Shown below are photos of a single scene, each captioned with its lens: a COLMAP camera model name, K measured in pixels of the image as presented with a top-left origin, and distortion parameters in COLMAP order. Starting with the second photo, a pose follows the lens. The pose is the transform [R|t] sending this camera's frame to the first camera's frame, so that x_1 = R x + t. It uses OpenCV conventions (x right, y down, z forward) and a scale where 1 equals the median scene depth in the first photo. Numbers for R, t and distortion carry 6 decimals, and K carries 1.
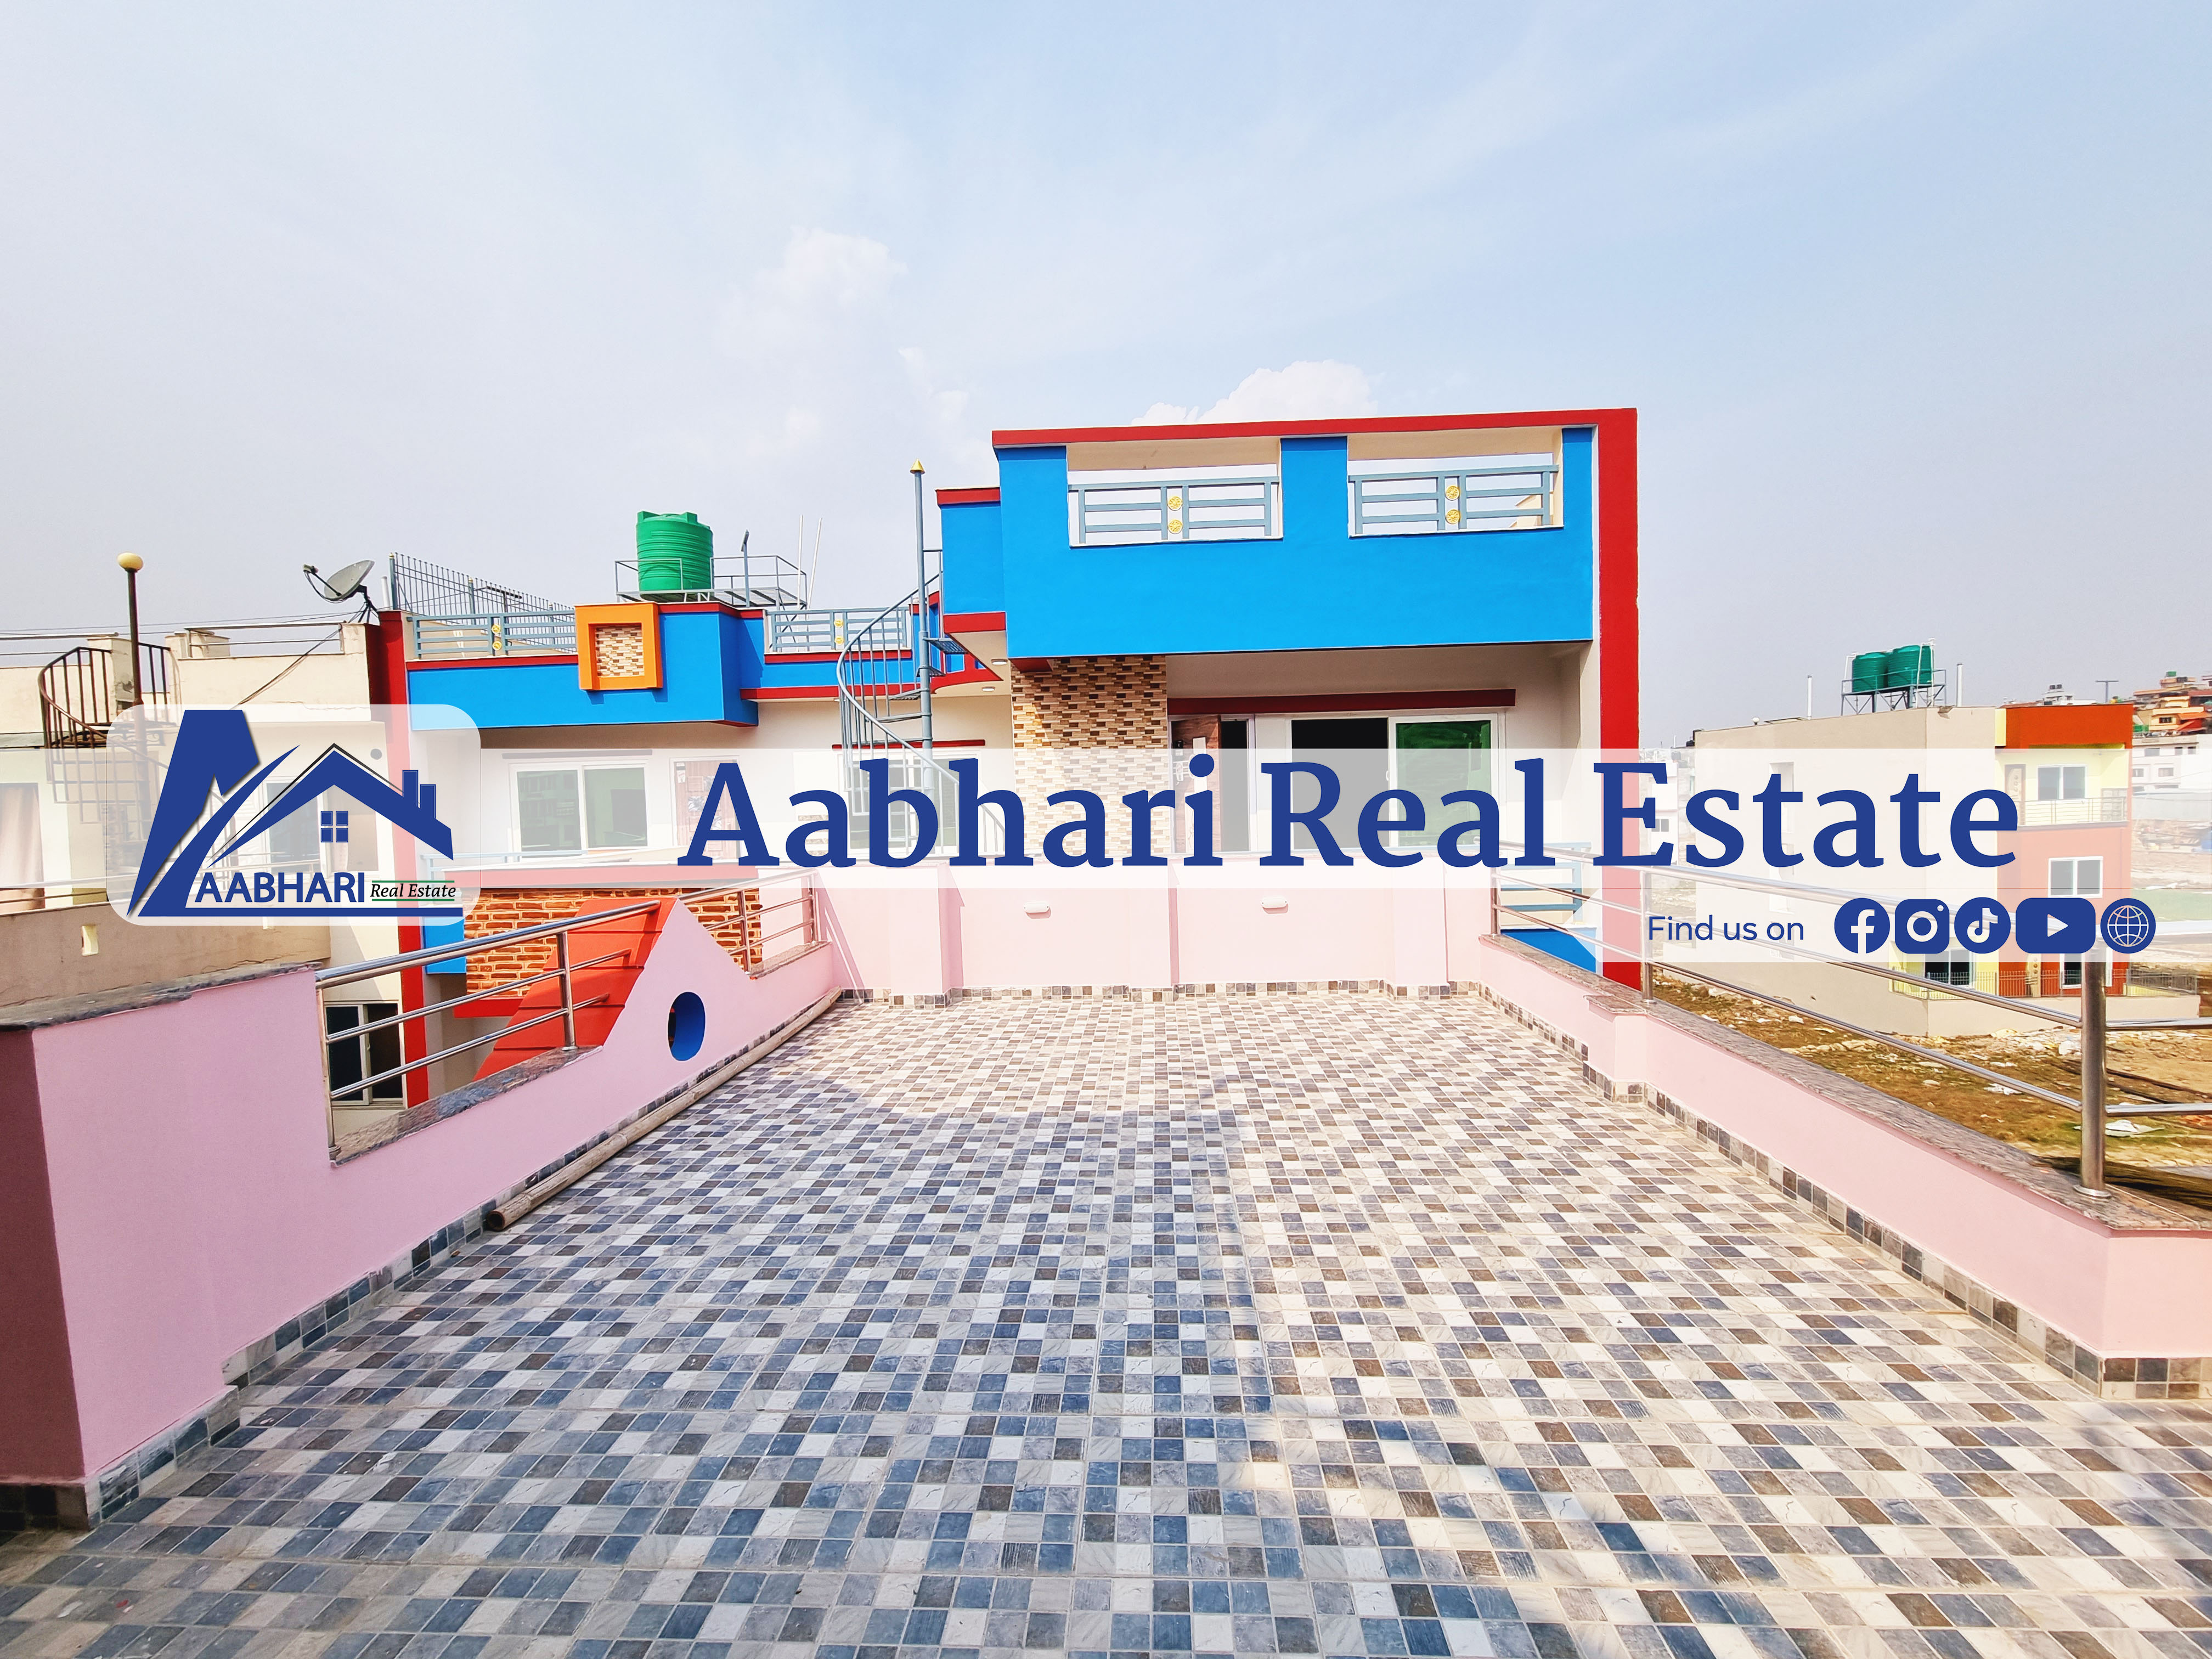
lens RADIAL K [[892.7, 0, 1111.4], [0, 892.7, 825.7], [0, 0, 1]] dist [0.001126, -0.003463]
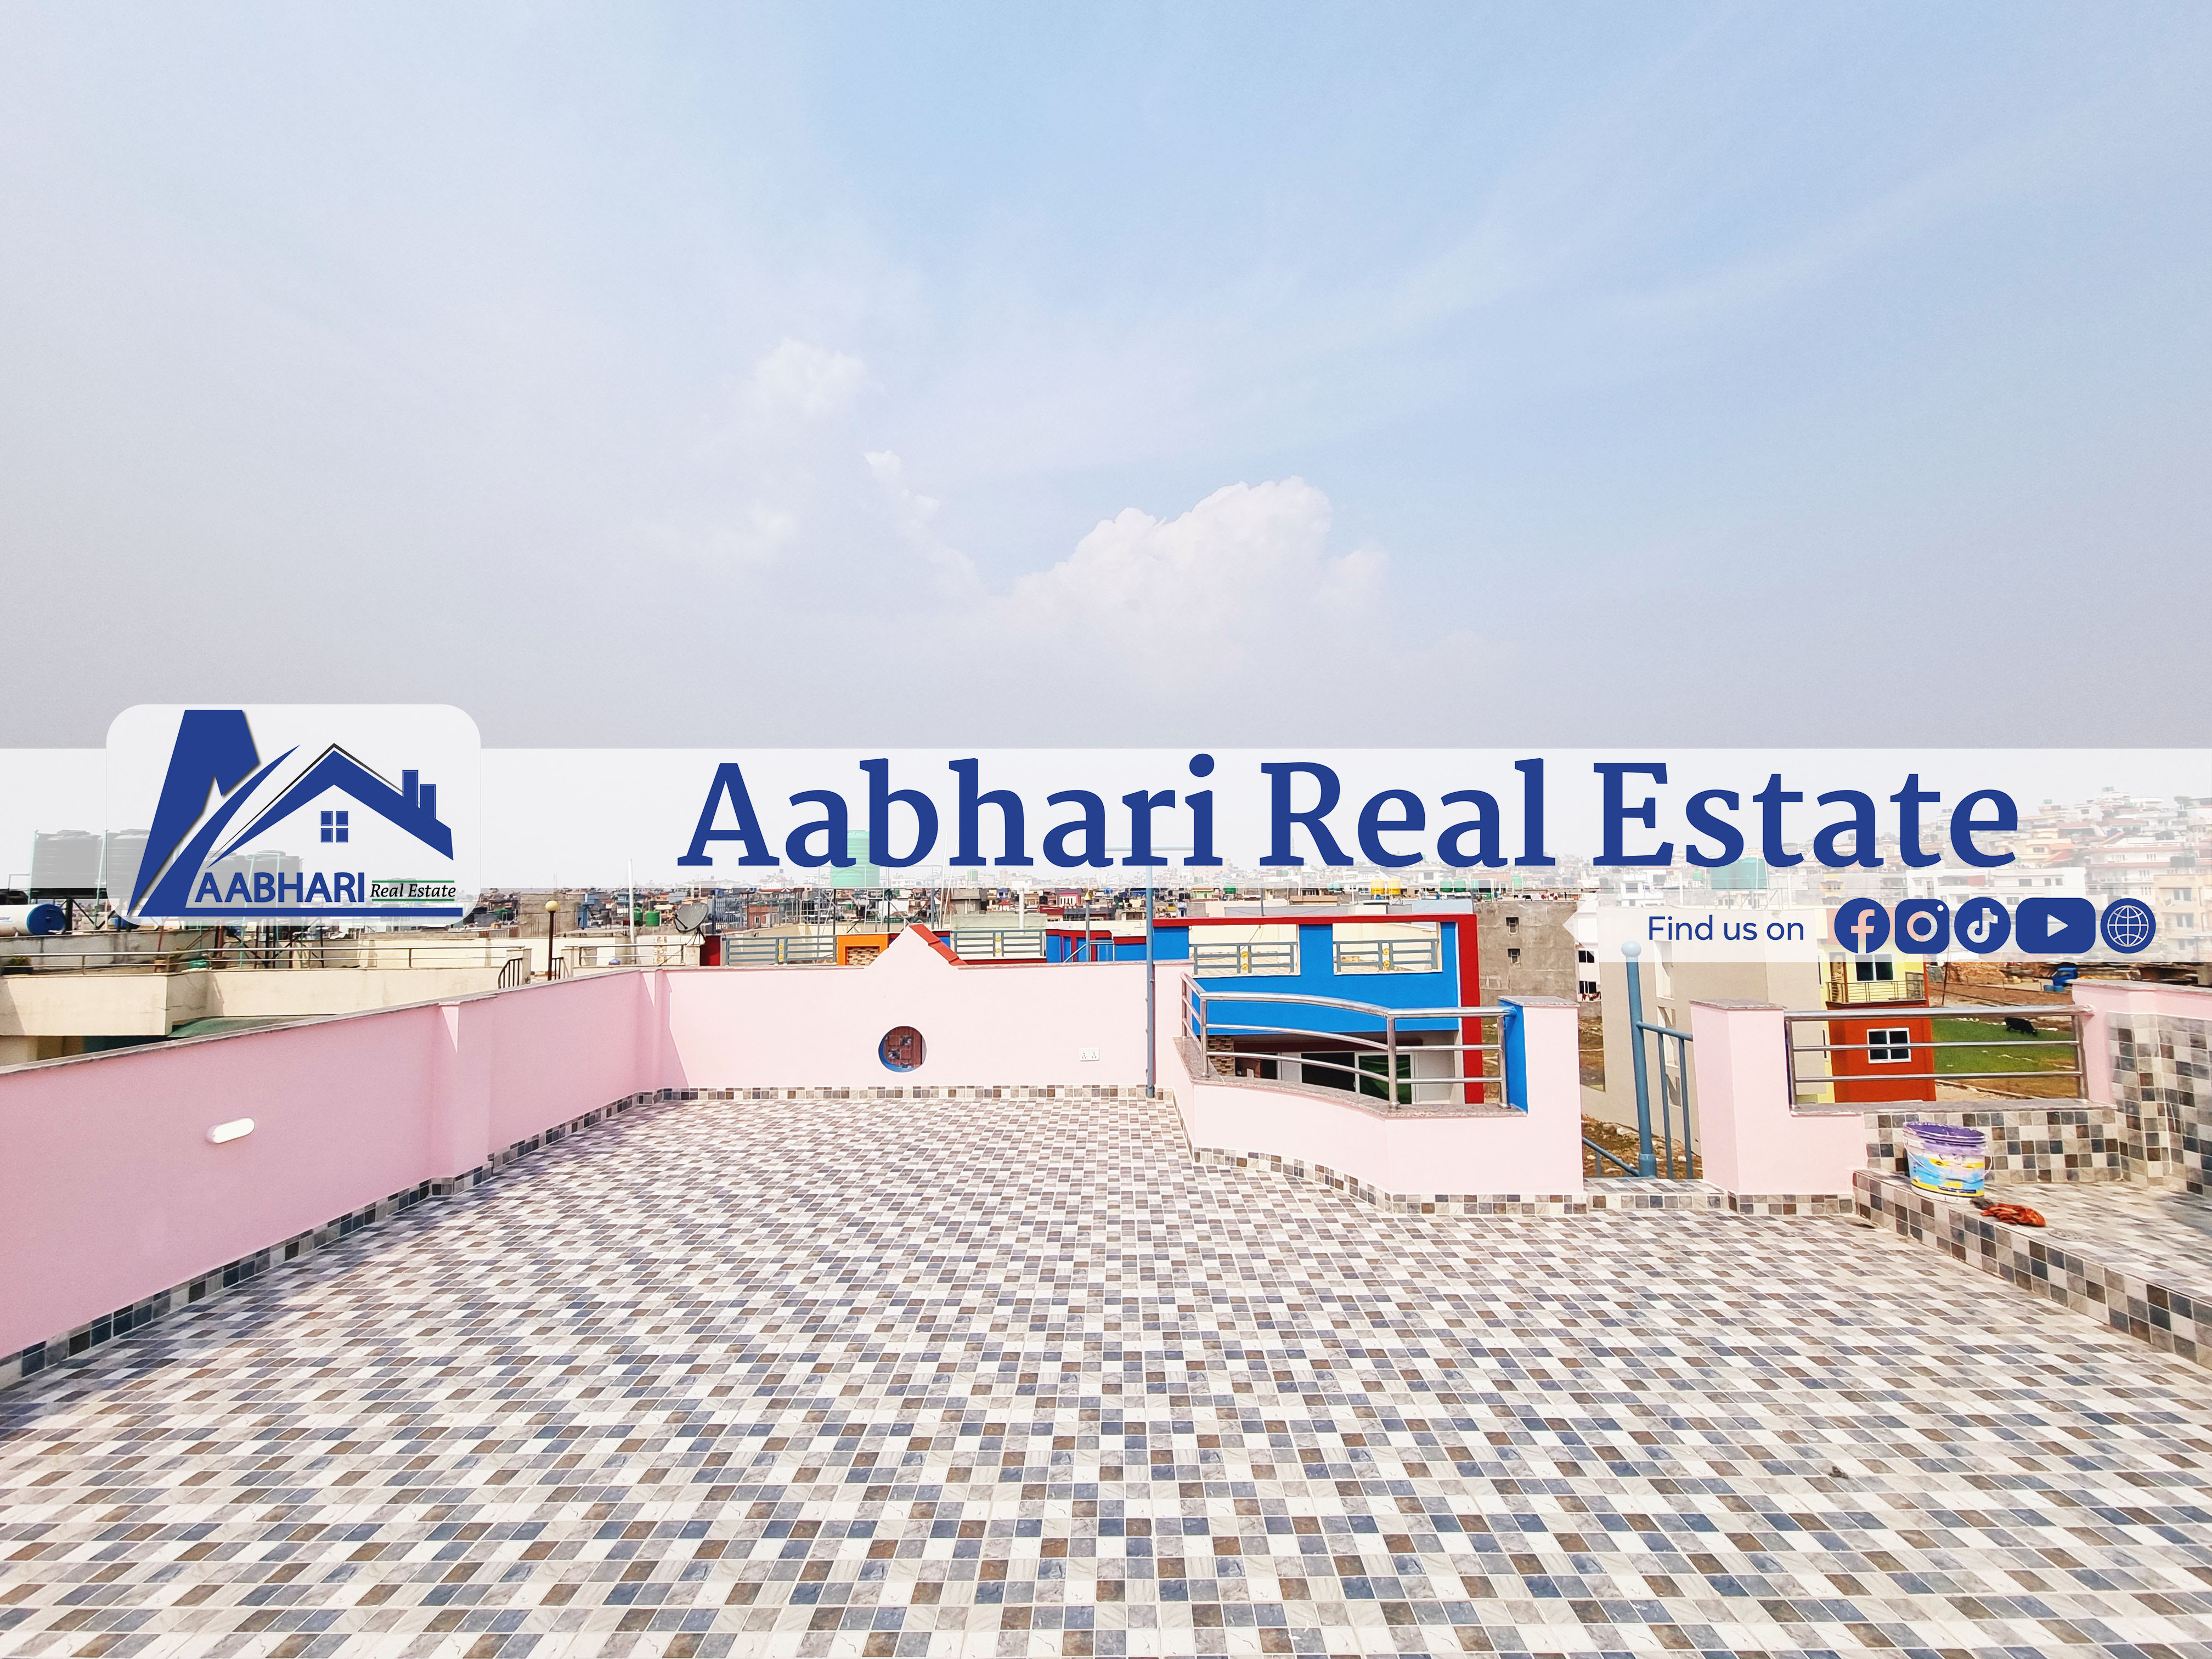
lens RADIAL K [[892.7, 0, 1111.4], [0, 892.7, 825.7], [0, 0, 1]] dist [0.001126, -0.003463]
pose [[0.998506, 0.019375, 0.051091, -0.072839], [-0.013821, 0.994174, -0.106894, -0.097657], [-0.052864, 0.106028, 0.992957, -0.211437]]
